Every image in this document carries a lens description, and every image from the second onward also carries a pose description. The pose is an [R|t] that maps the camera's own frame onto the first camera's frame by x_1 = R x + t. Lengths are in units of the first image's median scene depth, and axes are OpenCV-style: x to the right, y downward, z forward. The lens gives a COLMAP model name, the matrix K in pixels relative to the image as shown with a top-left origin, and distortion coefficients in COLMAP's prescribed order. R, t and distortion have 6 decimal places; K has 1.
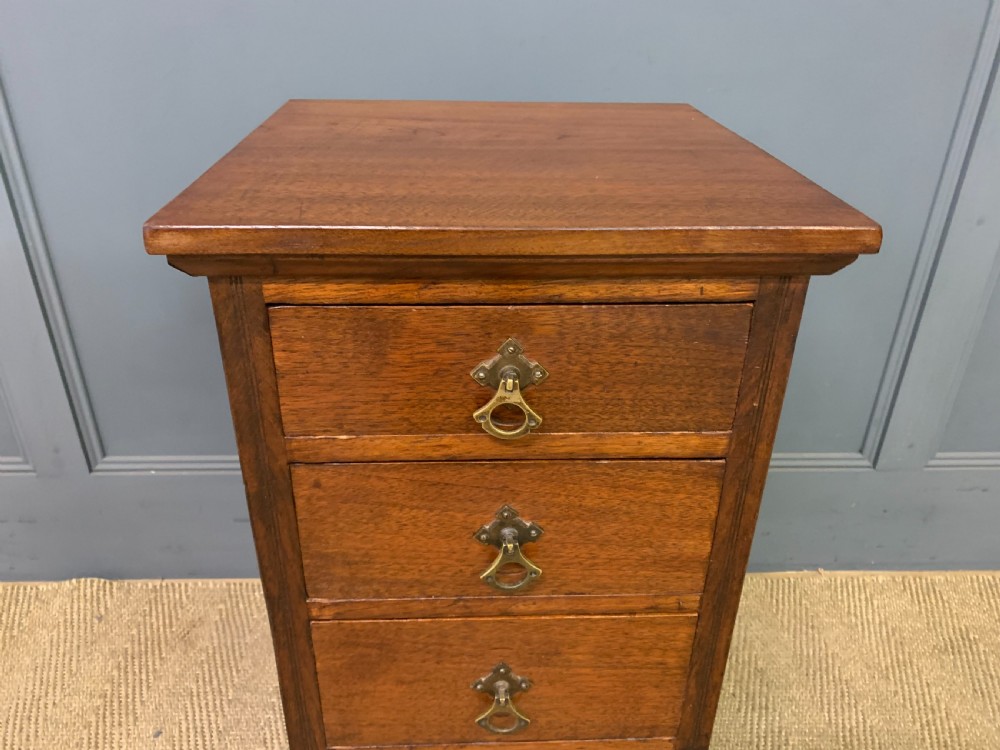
lens RADIAL K [[768.8, 0, 495.5], [0, 768.8, 378.8], [0, 0, 1]] dist [0.065812, -0.045133]
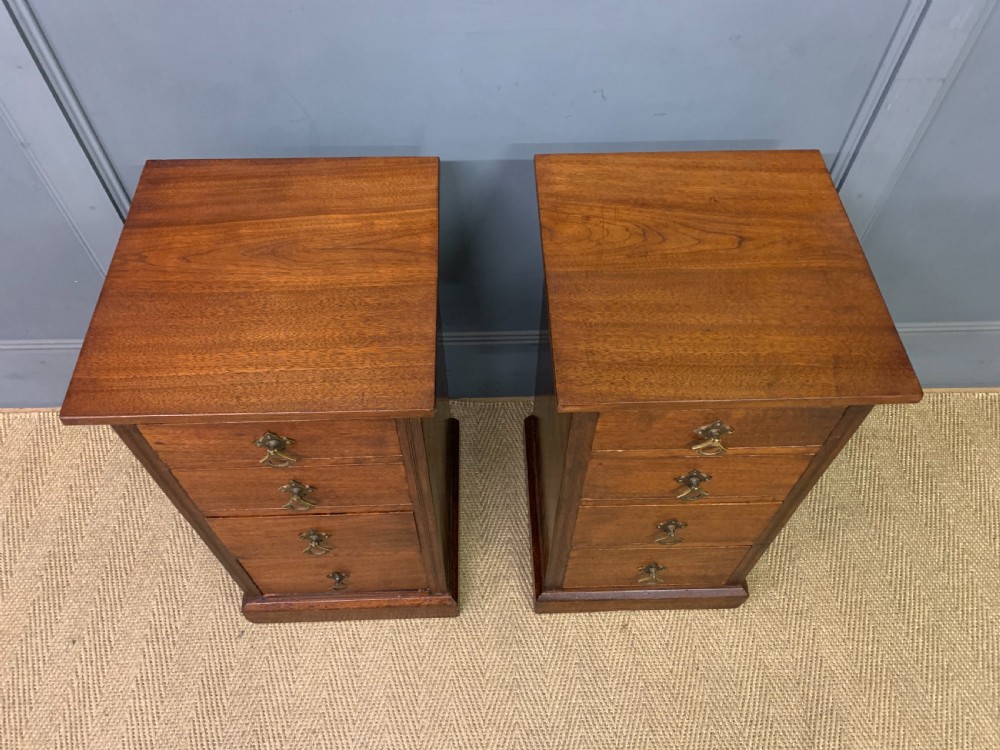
lens RADIAL K [[768.8, 0, 499.4], [0, 768.8, 369.9], [0, 0, 1]] dist [0.065812, -0.045133]
pose [[0.999981, -0.000072, -0.006193, -0.479390], [0.002826, 0.895090, 0.445876, -0.953189], [0.005512, -0.445885, 0.895073, -0.638207]]
